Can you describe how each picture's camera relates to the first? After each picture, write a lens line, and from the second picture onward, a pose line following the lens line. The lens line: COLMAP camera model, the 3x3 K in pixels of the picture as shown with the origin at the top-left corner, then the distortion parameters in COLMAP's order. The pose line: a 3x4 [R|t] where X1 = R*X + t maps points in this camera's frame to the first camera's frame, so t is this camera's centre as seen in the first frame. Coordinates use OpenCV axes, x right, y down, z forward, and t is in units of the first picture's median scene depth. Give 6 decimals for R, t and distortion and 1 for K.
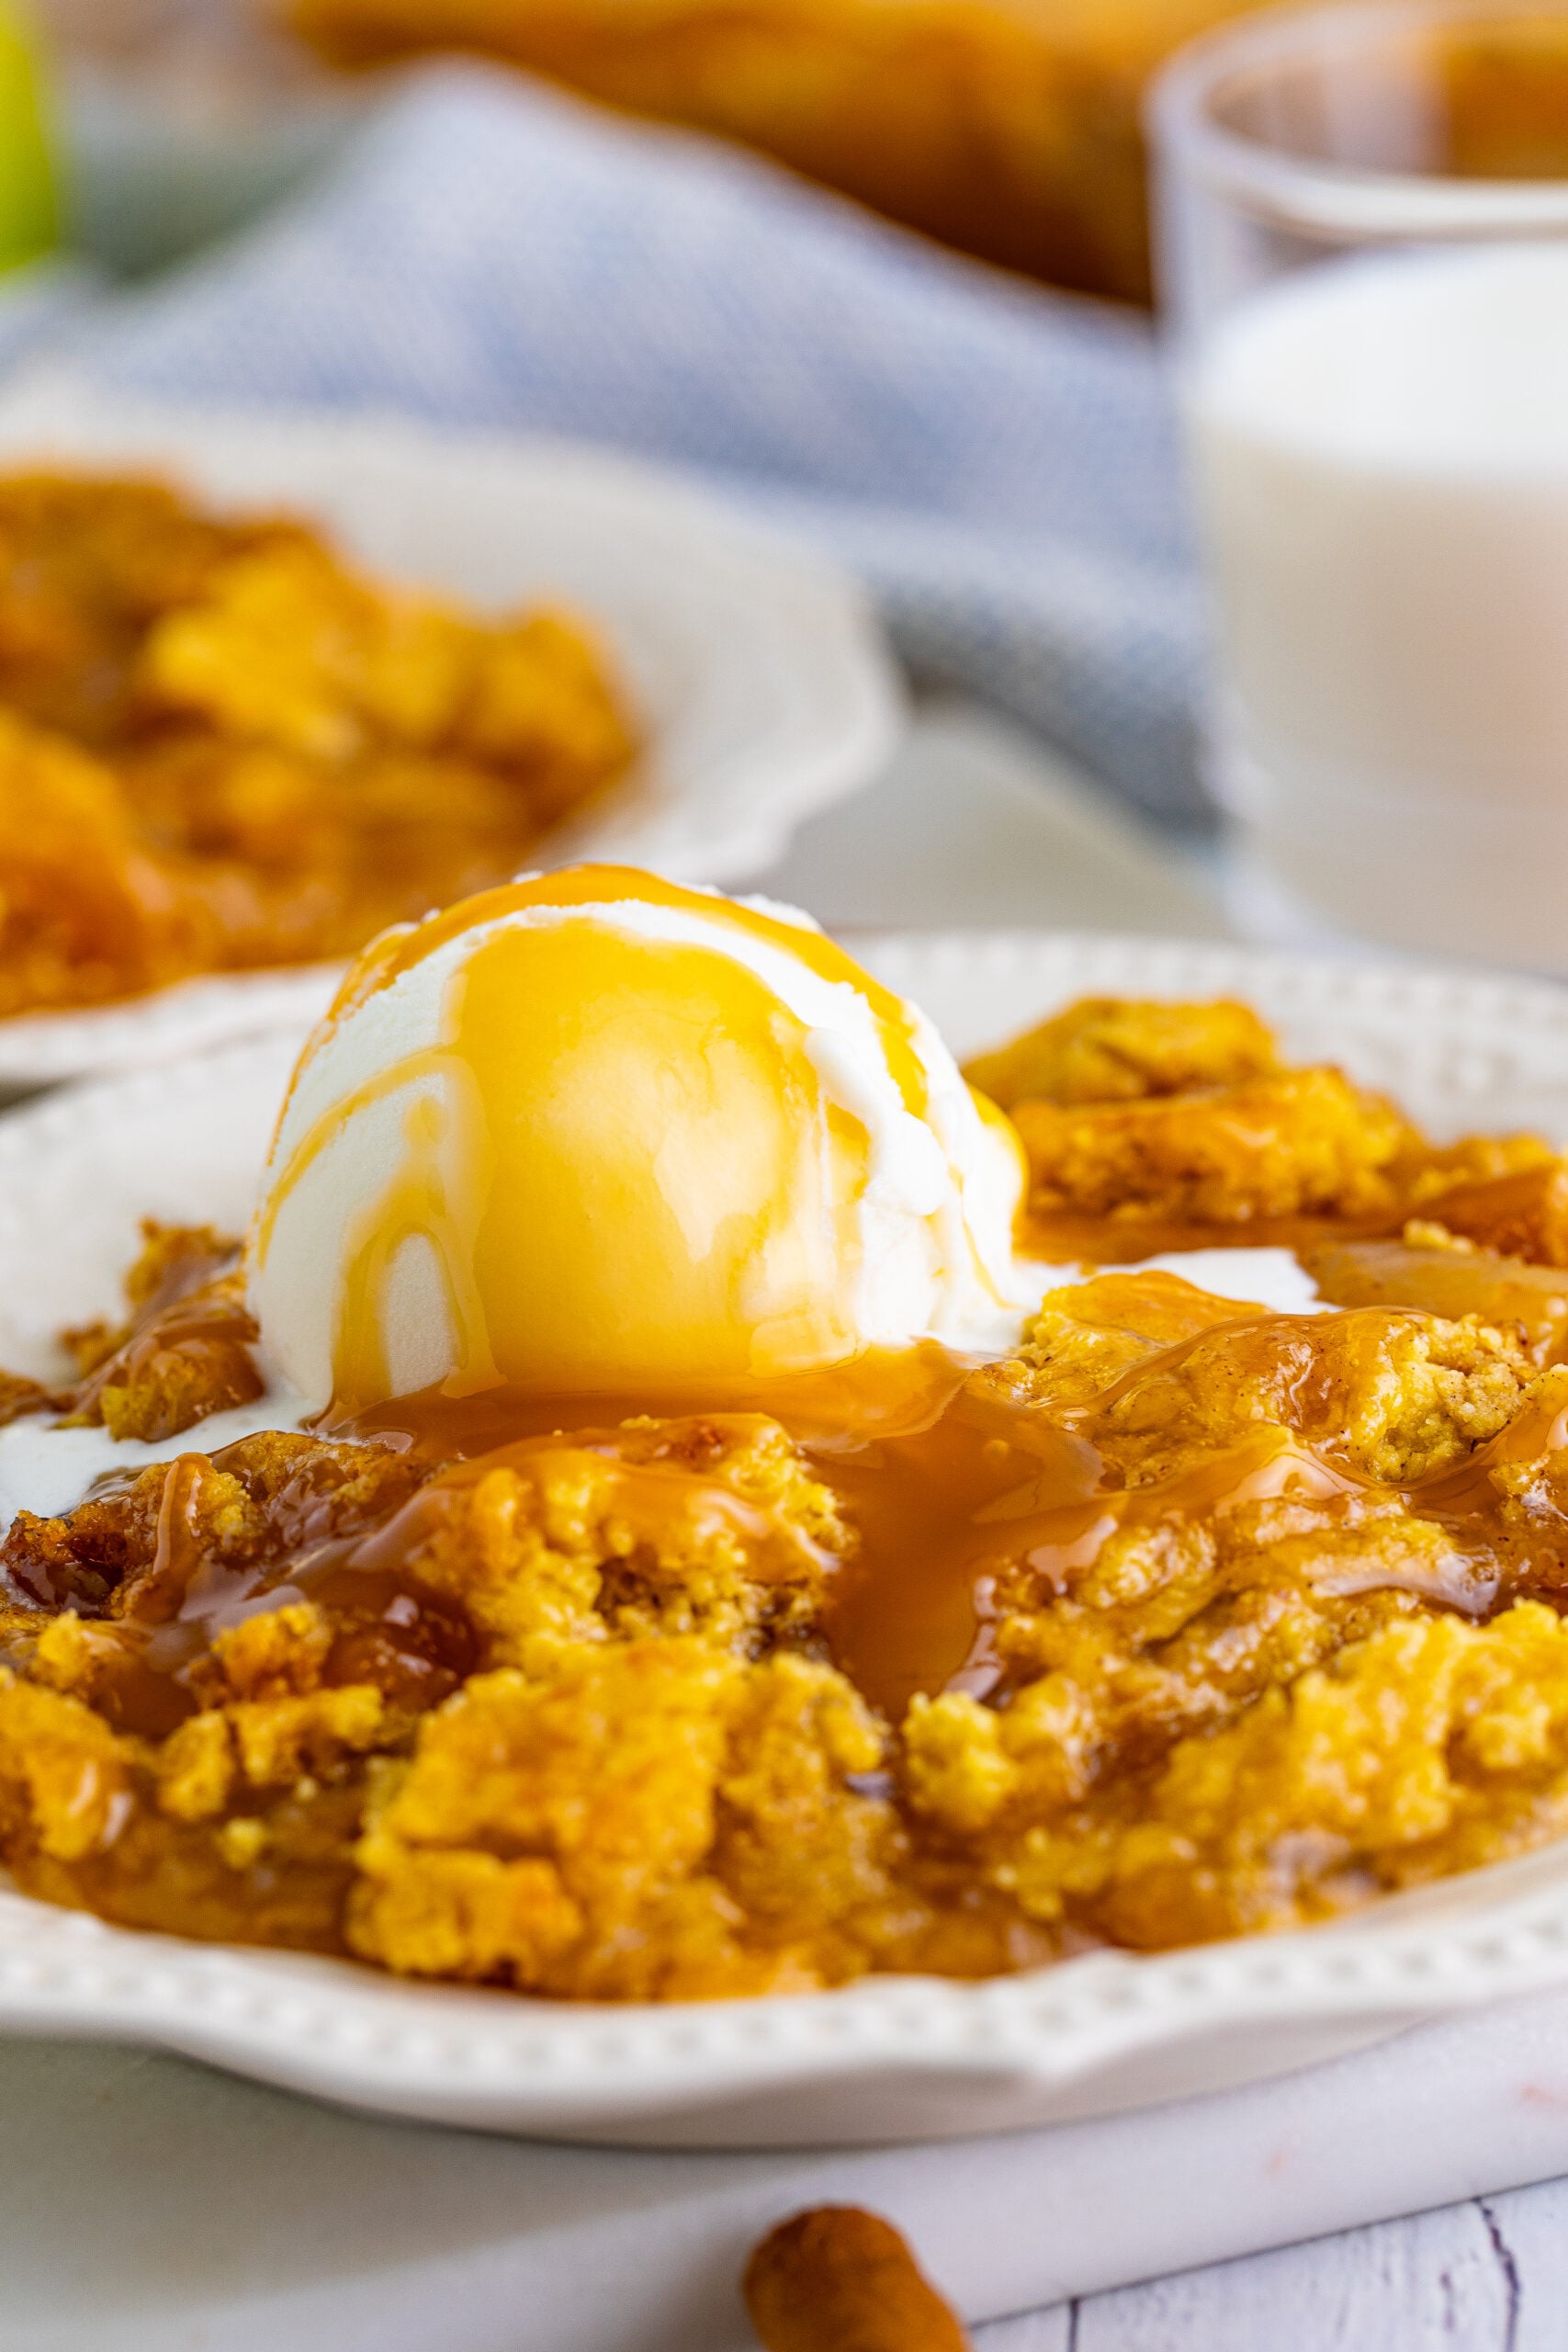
lens RADIAL K [[8072.6, 0, 786.3], [0, 8072.6, 1134.2], [0, 0, 1]] dist [0.208223, -4.728752]
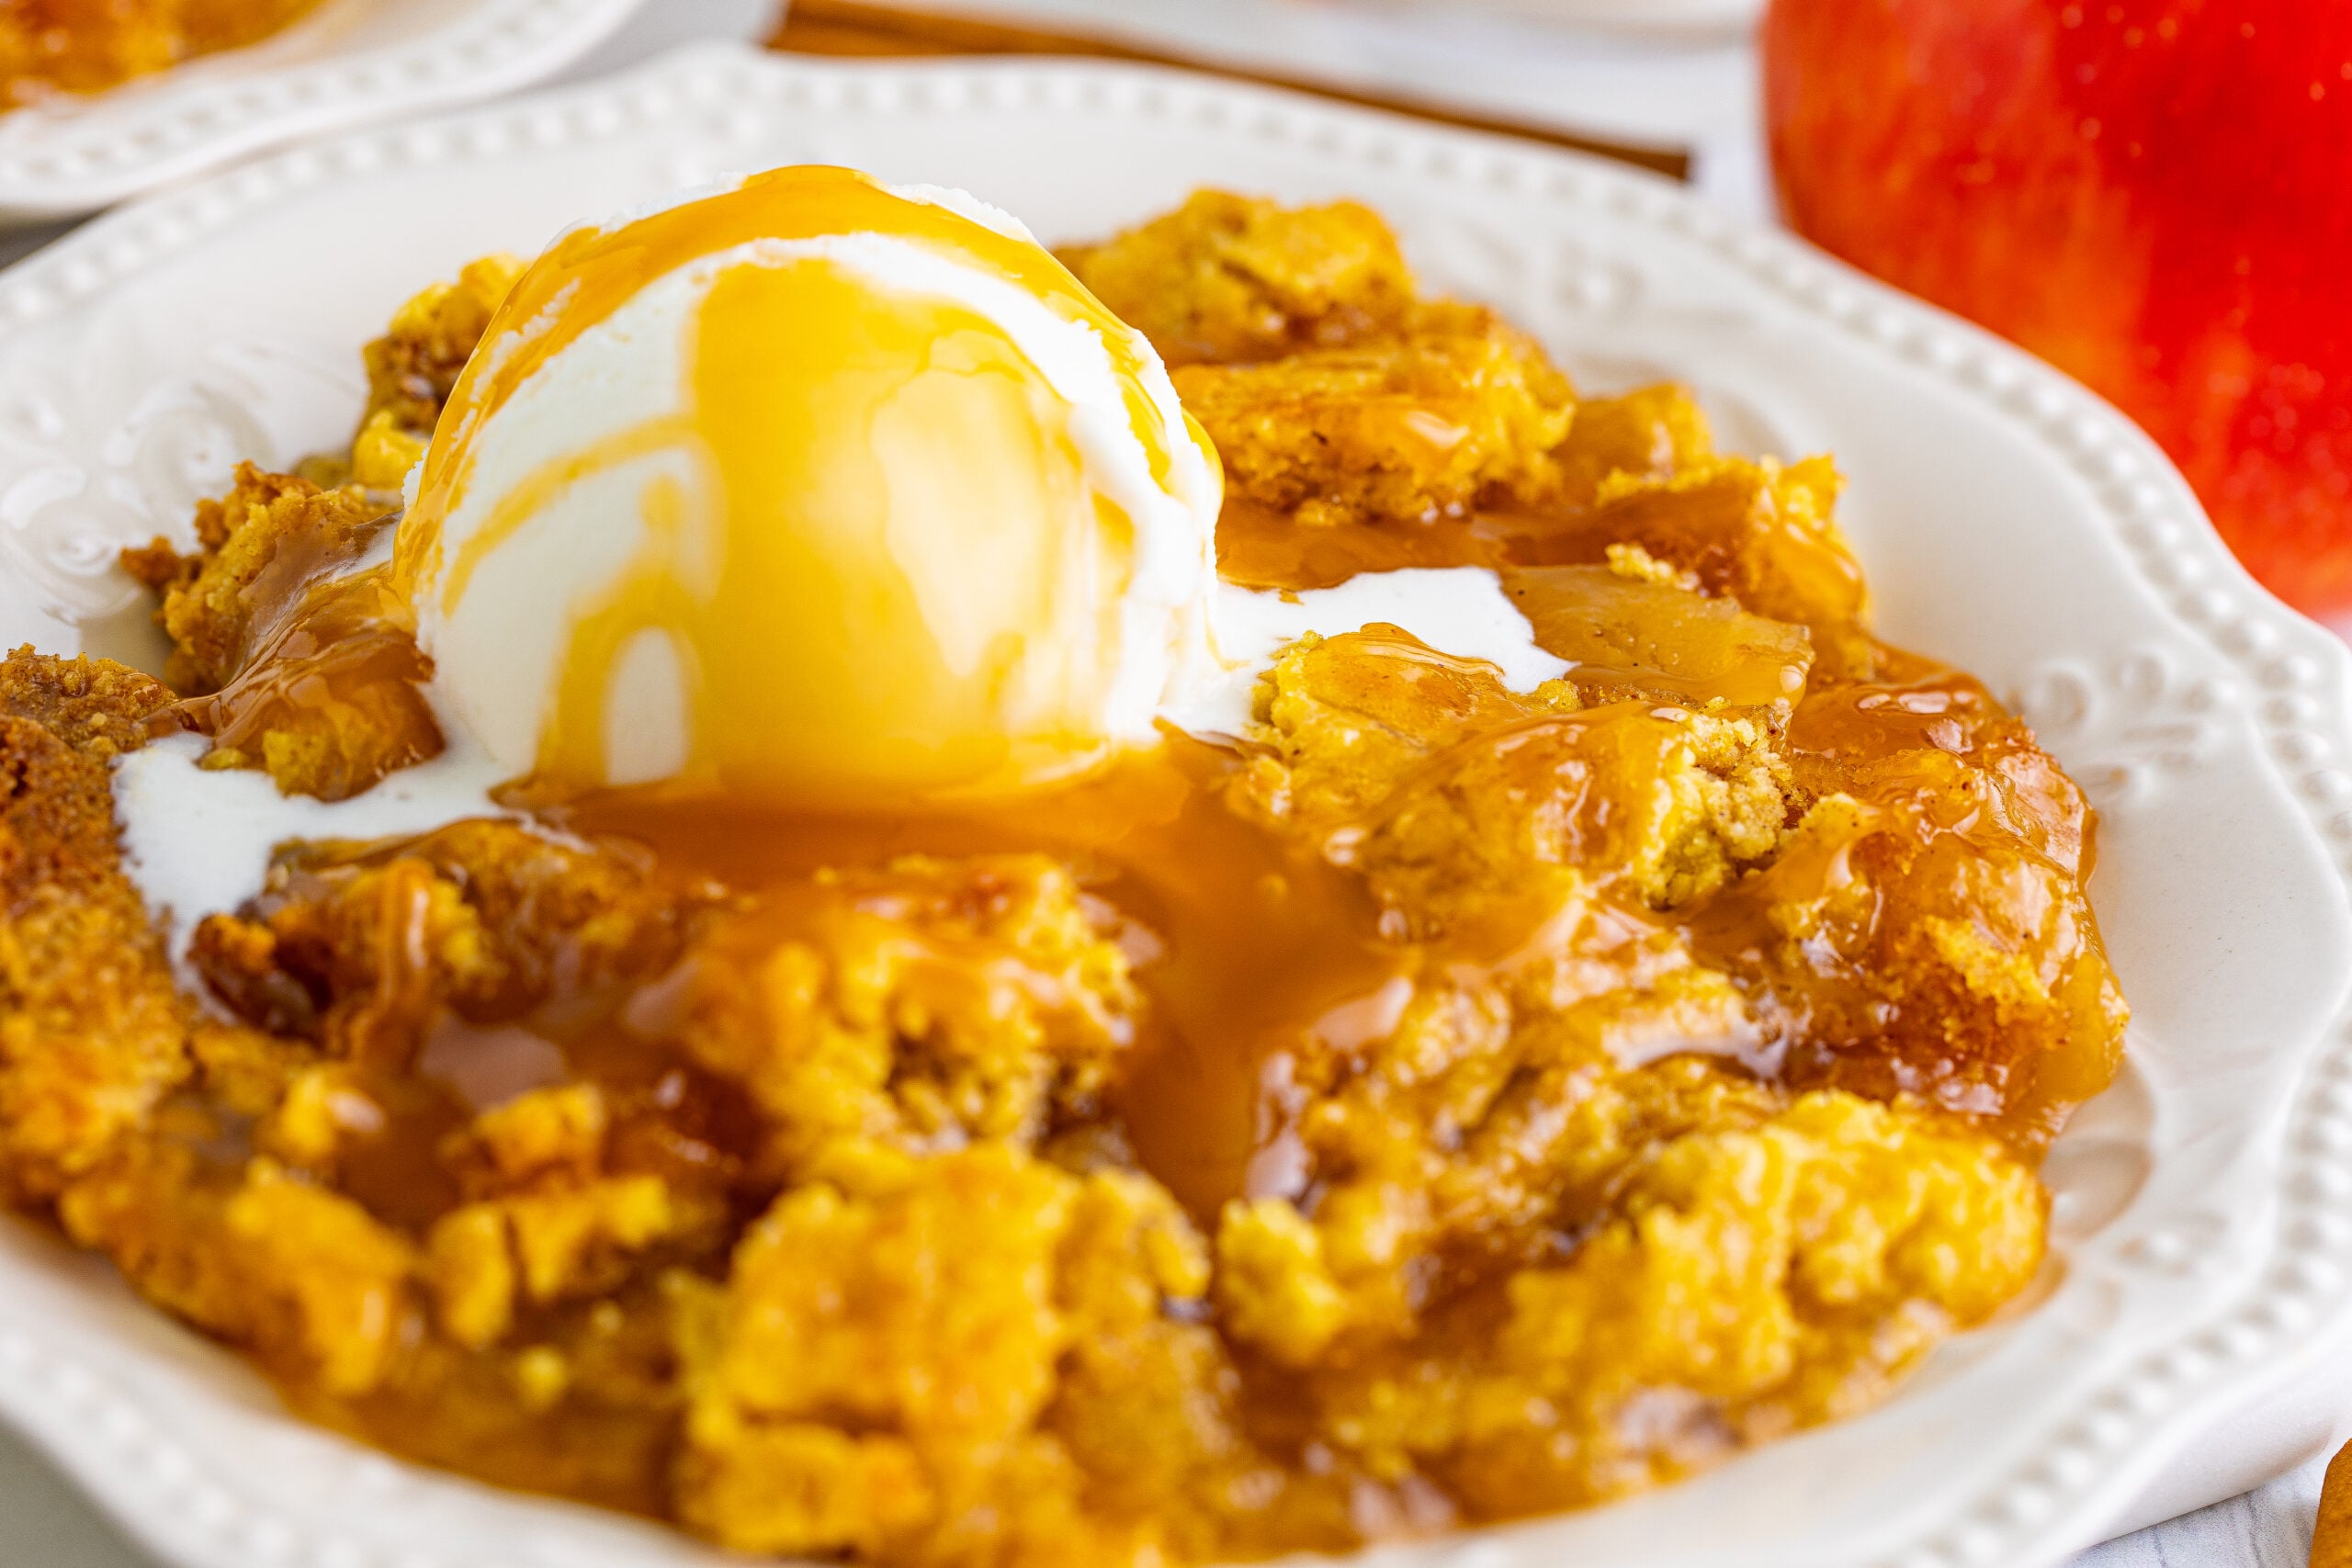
lens RADIAL K [[8072.6, 0, 1099.8], [0, 8072.6, 730.3], [0, 0, 1]] dist [0.208223, -4.728752]
pose [[0.982090, 0.023457, 0.186947, -0.174335], [-0.063230, 0.975710, 0.209741, -0.179119], [-0.177486, -0.217805, 0.959719, 0.106714]]
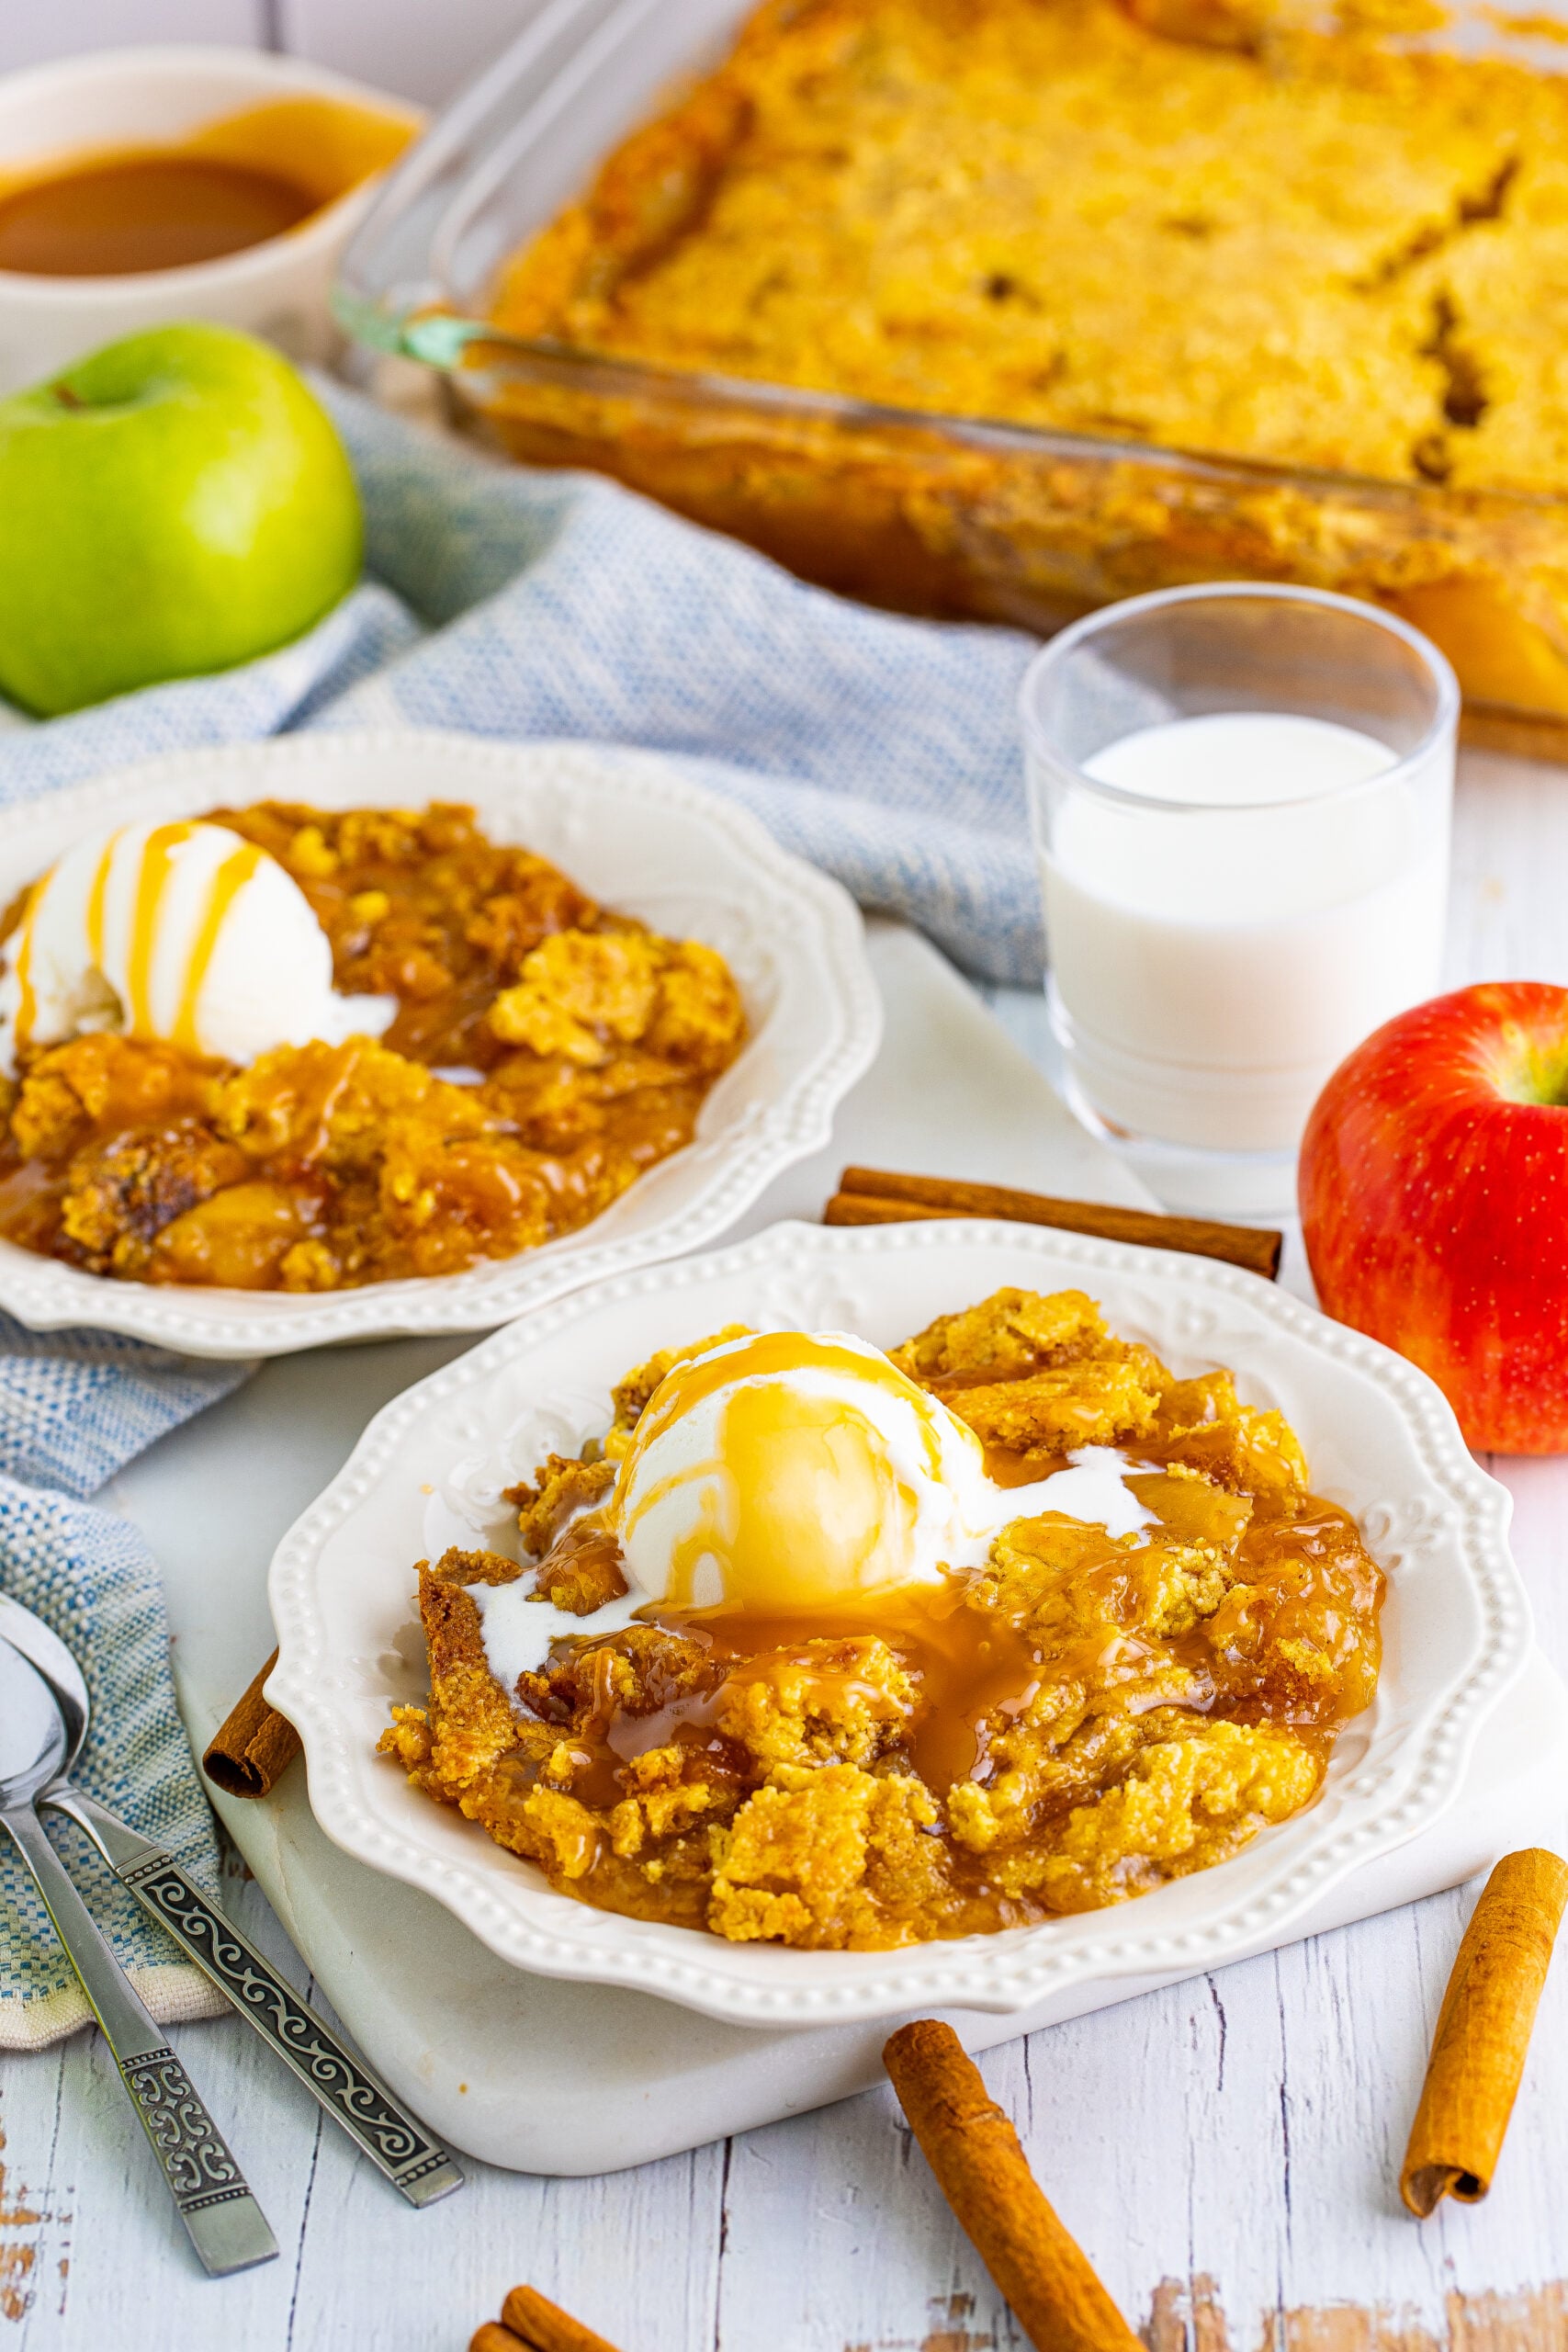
lens RADIAL K [[7198.0, 0, 784.0], [0, 7198.0, 1176.0], [0, 0, 1]] dist [-0.050704, -0.217716]
pose [[0.999074, -0.028644, 0.032111, -0.086728], [0.020916, 0.975423, 0.219344, -0.516164], [-0.037605, -0.218469, 0.975119, -0.863514]]
